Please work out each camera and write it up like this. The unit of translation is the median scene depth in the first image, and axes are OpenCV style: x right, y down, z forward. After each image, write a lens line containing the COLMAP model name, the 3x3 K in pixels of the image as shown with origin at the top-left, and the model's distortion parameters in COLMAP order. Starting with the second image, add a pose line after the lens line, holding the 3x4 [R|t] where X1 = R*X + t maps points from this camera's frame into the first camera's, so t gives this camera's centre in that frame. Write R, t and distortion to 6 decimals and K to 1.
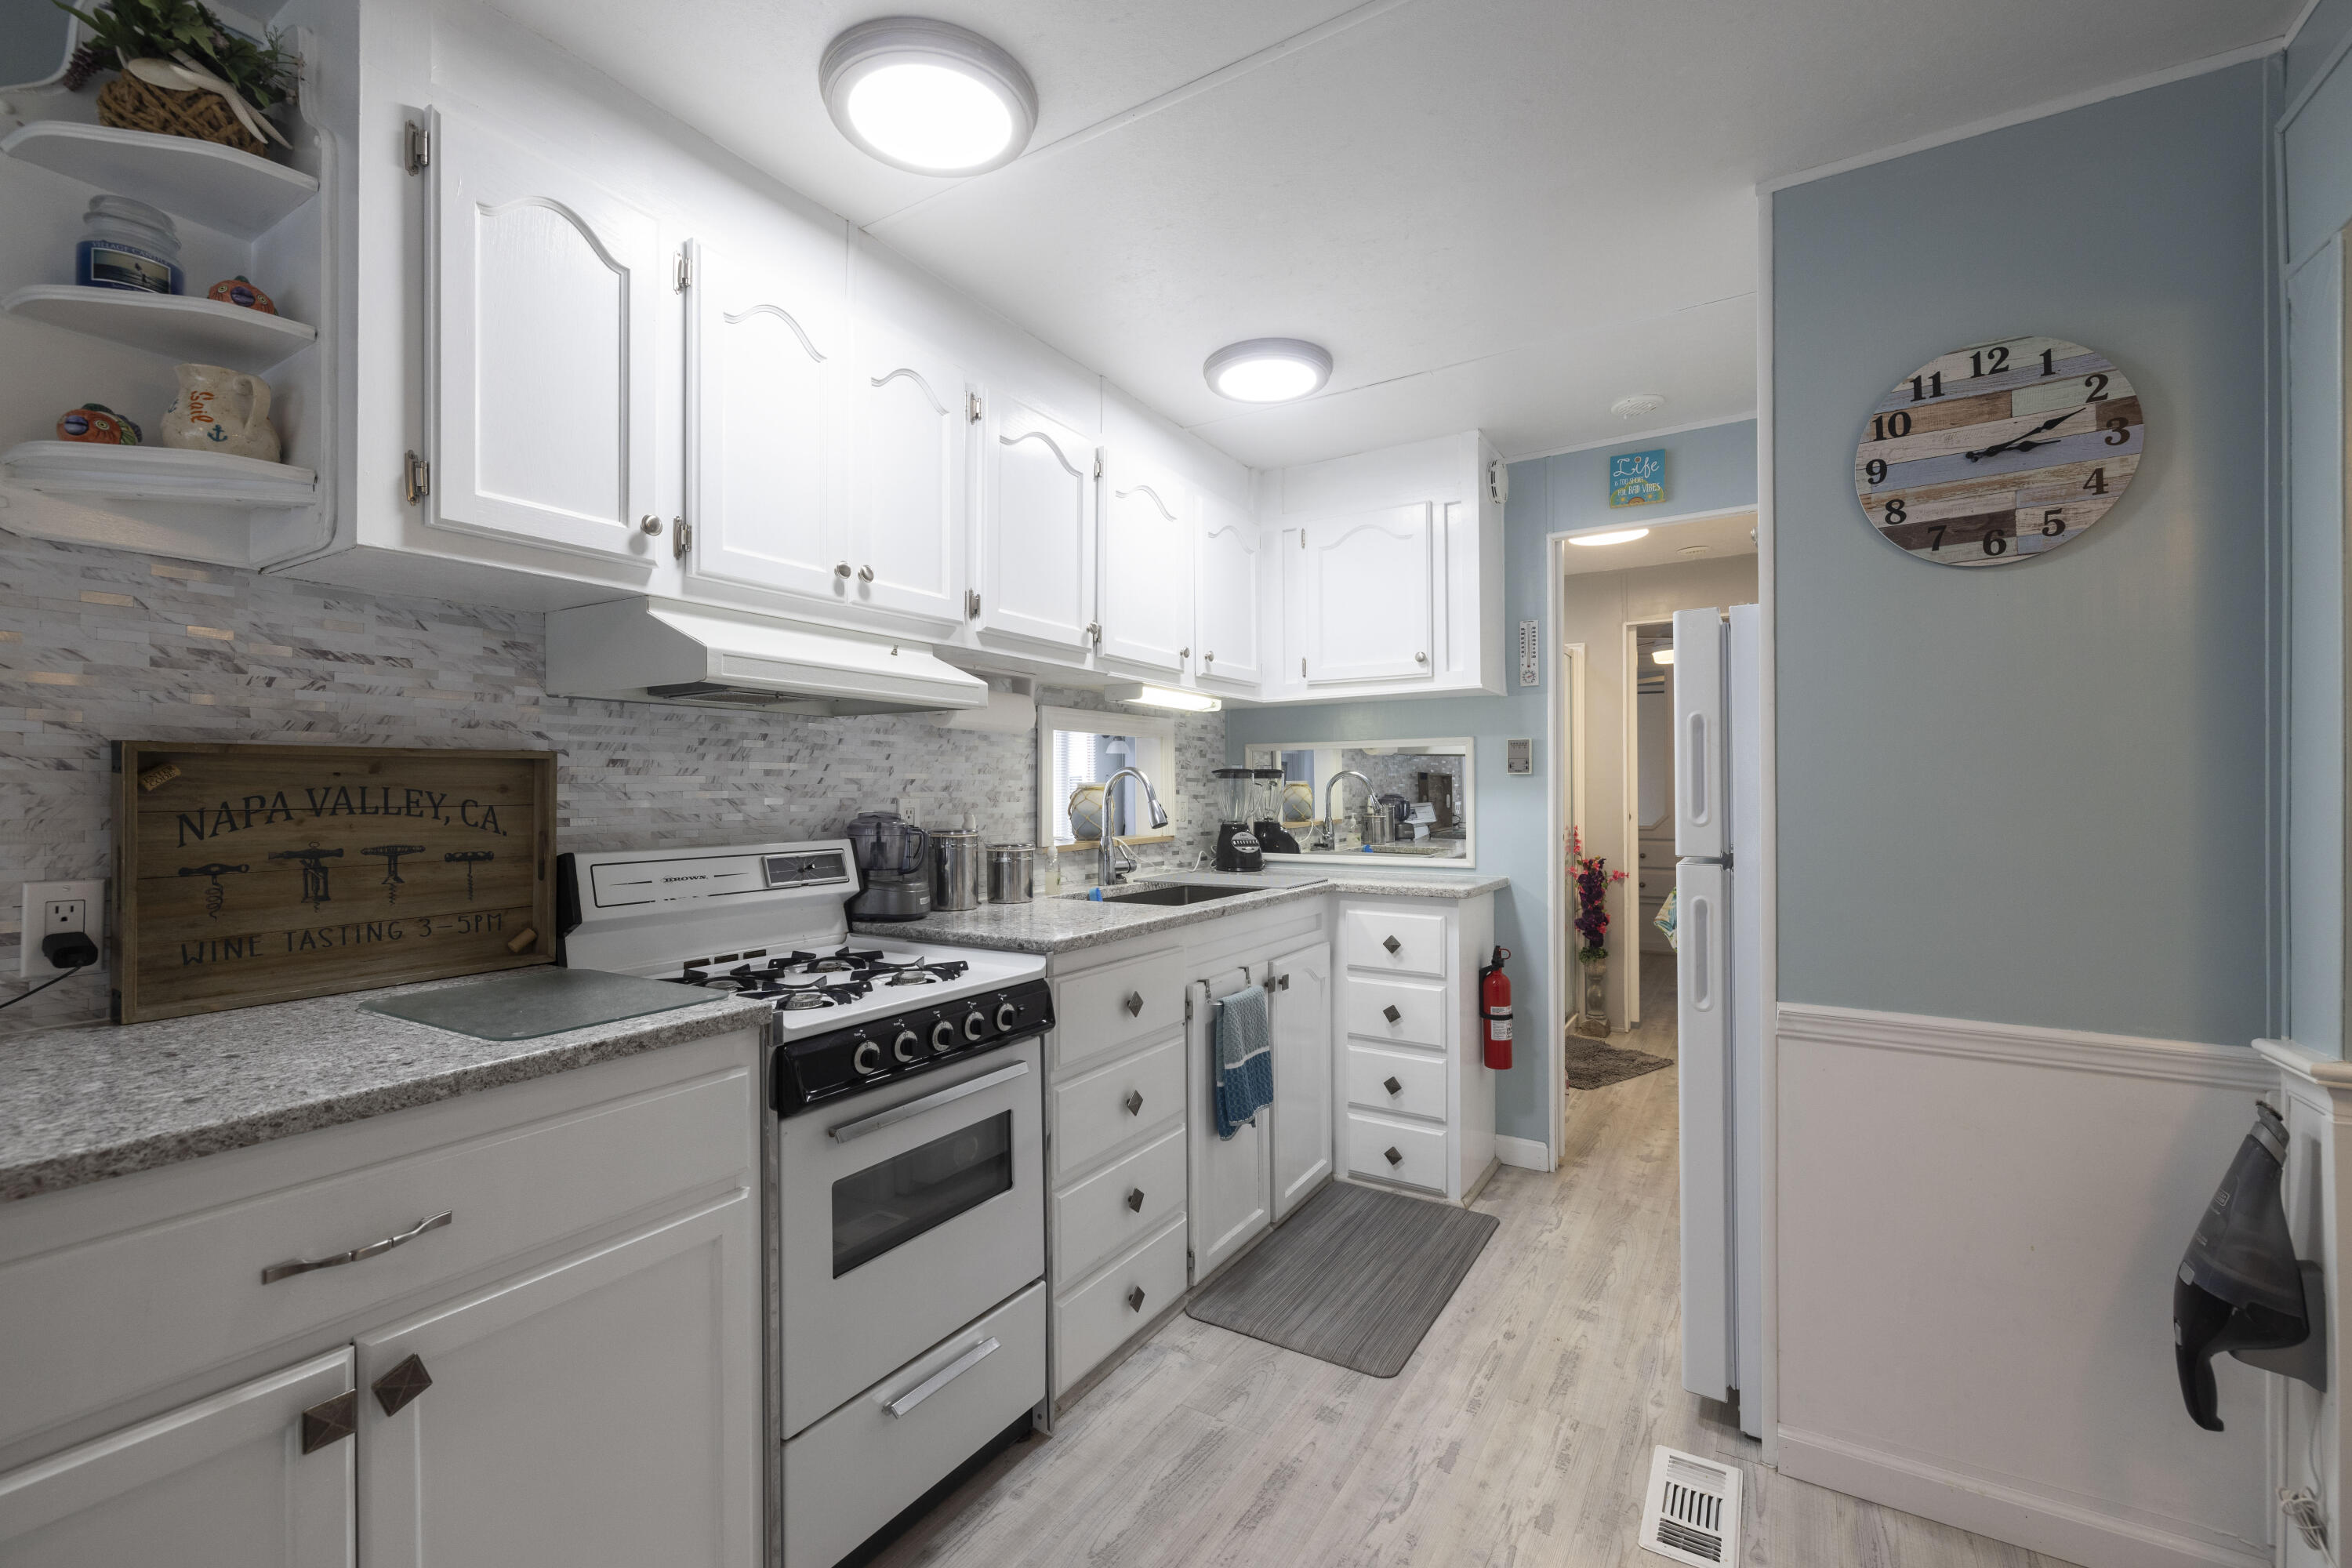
lens RADIAL K [[1019.2, 0, 1209.4], [0, 1019.2, 830.9], [0, 0, 1]] dist [-0.000577, 0.000229]
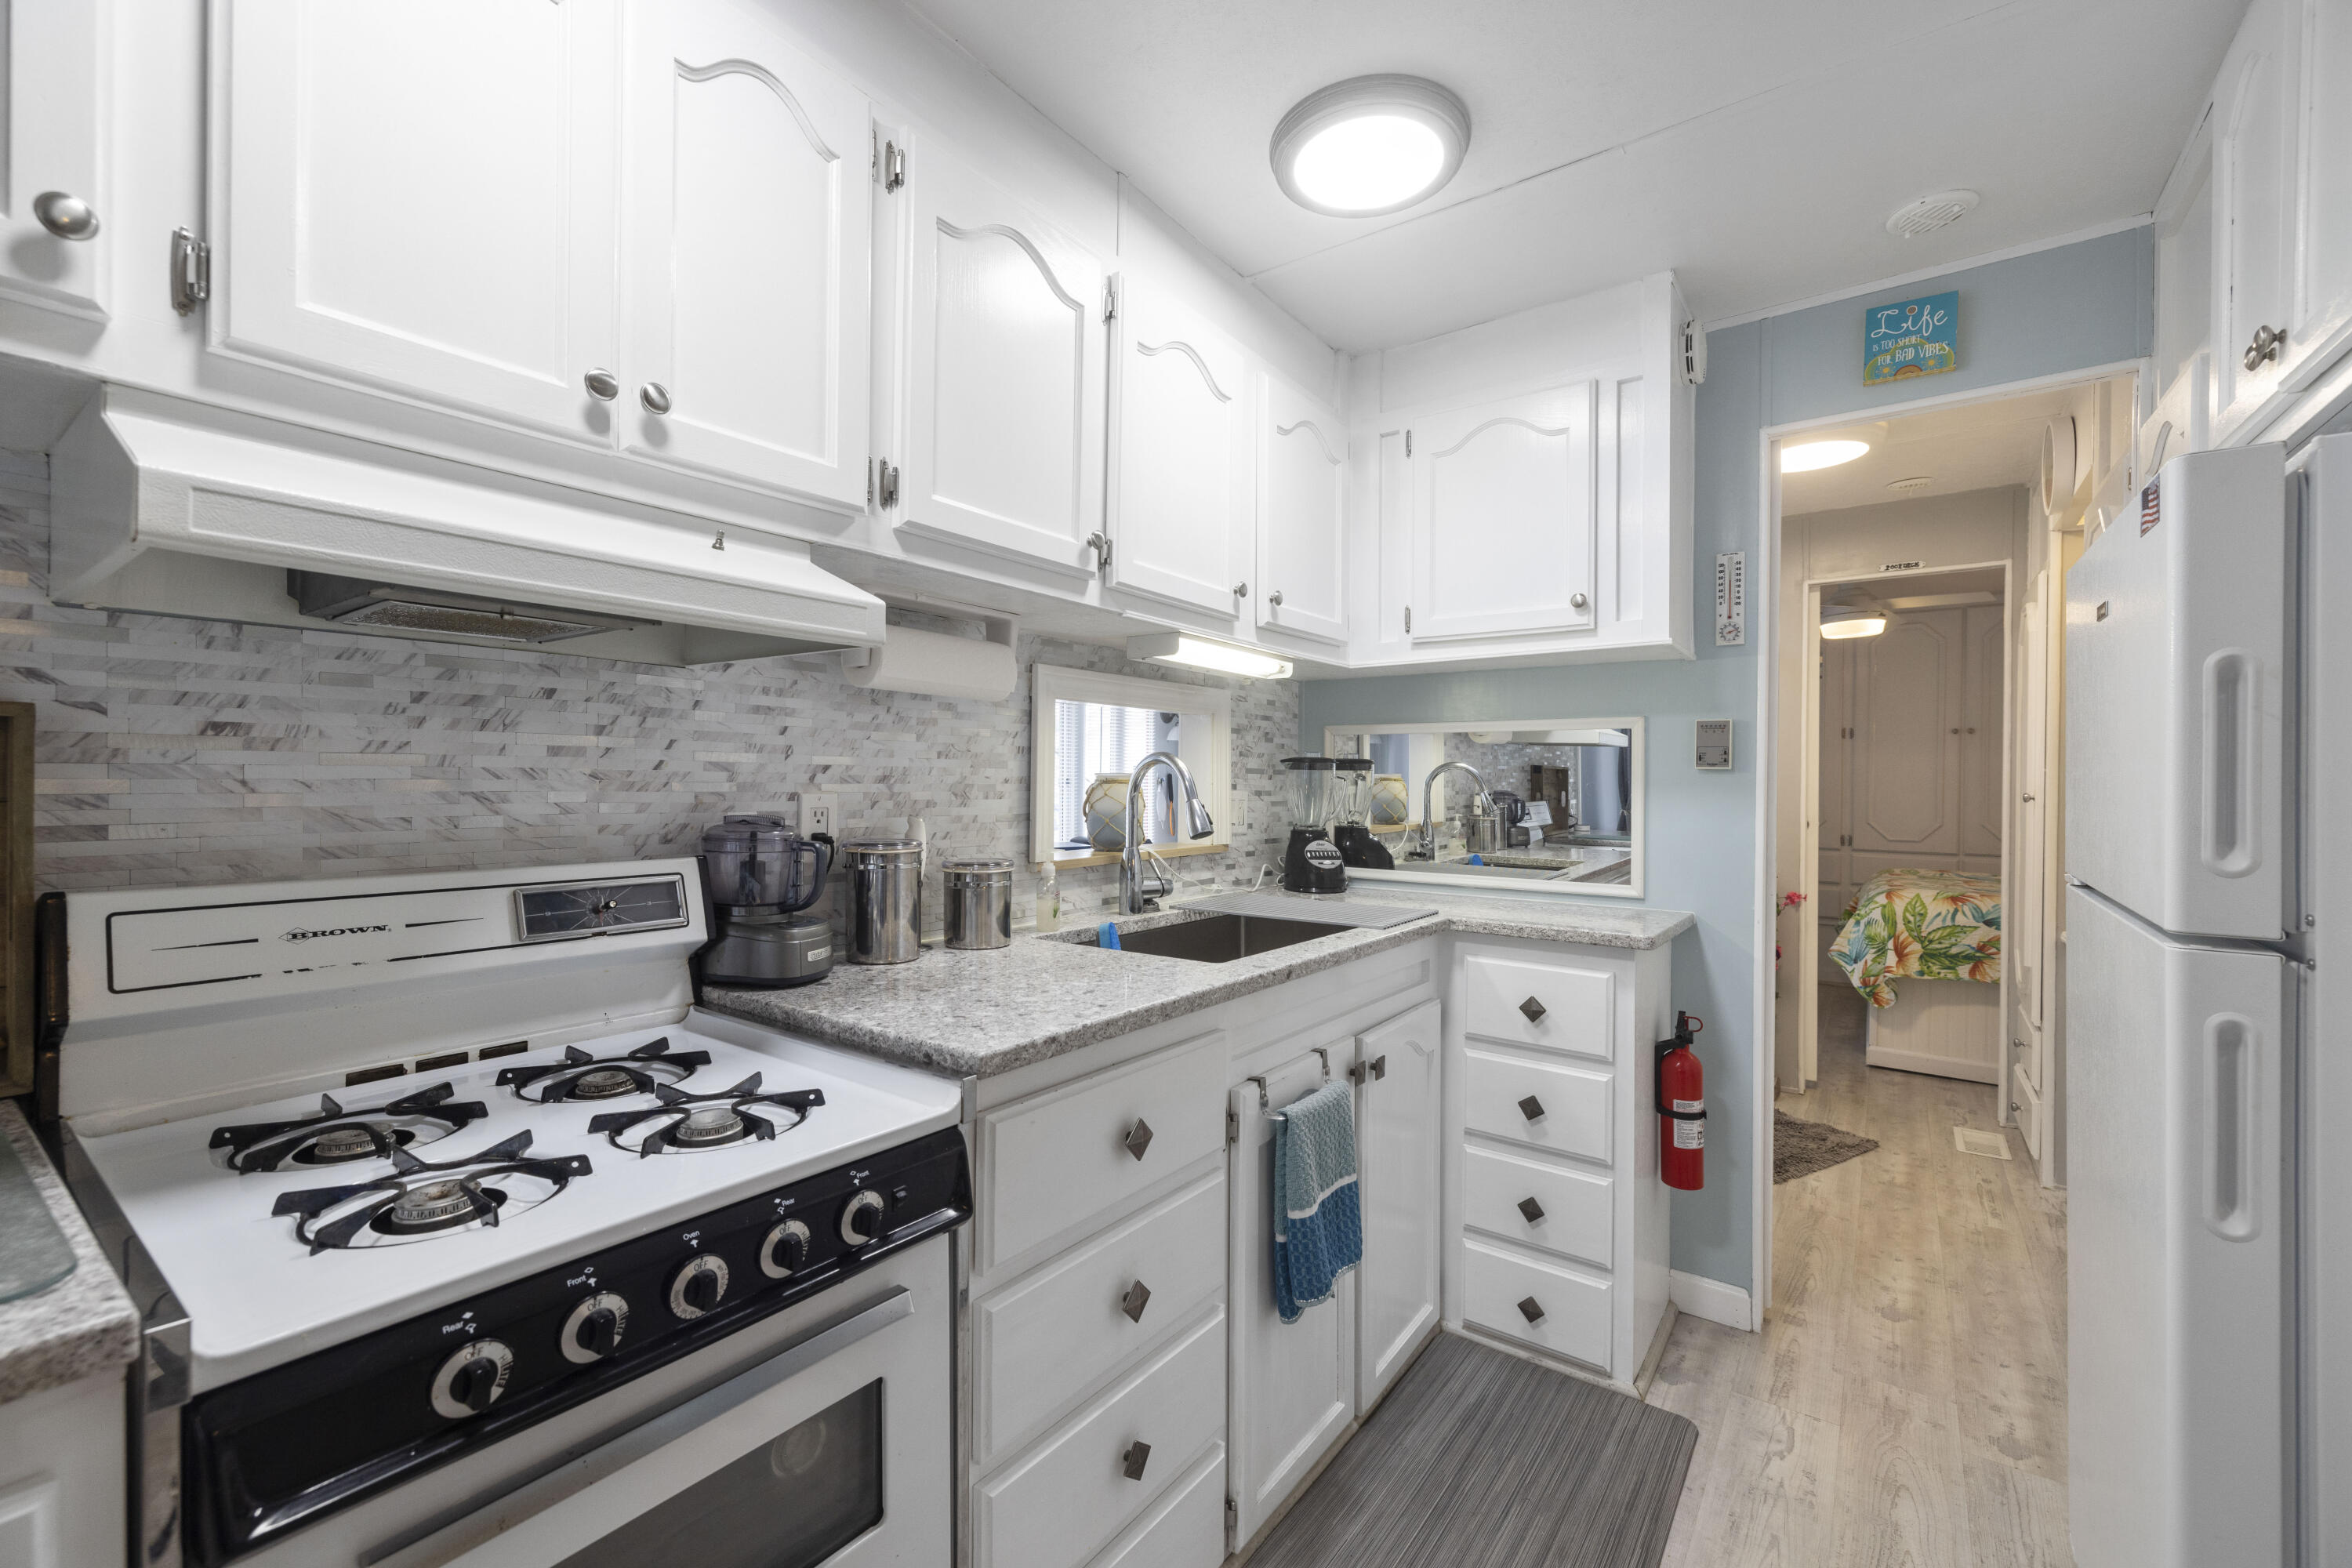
lens RADIAL K [[988.9, 0, 1176.0], [0, 988.9, 784.0], [0, 0, 1]] dist [0.000177, 0.000027]
pose [[0.993800, 0.013946, -0.110306, 0.010835], [-0.017957, 0.999210, -0.035452, -0.020321], [0.109724, 0.037213, 0.993265, 0.401852]]
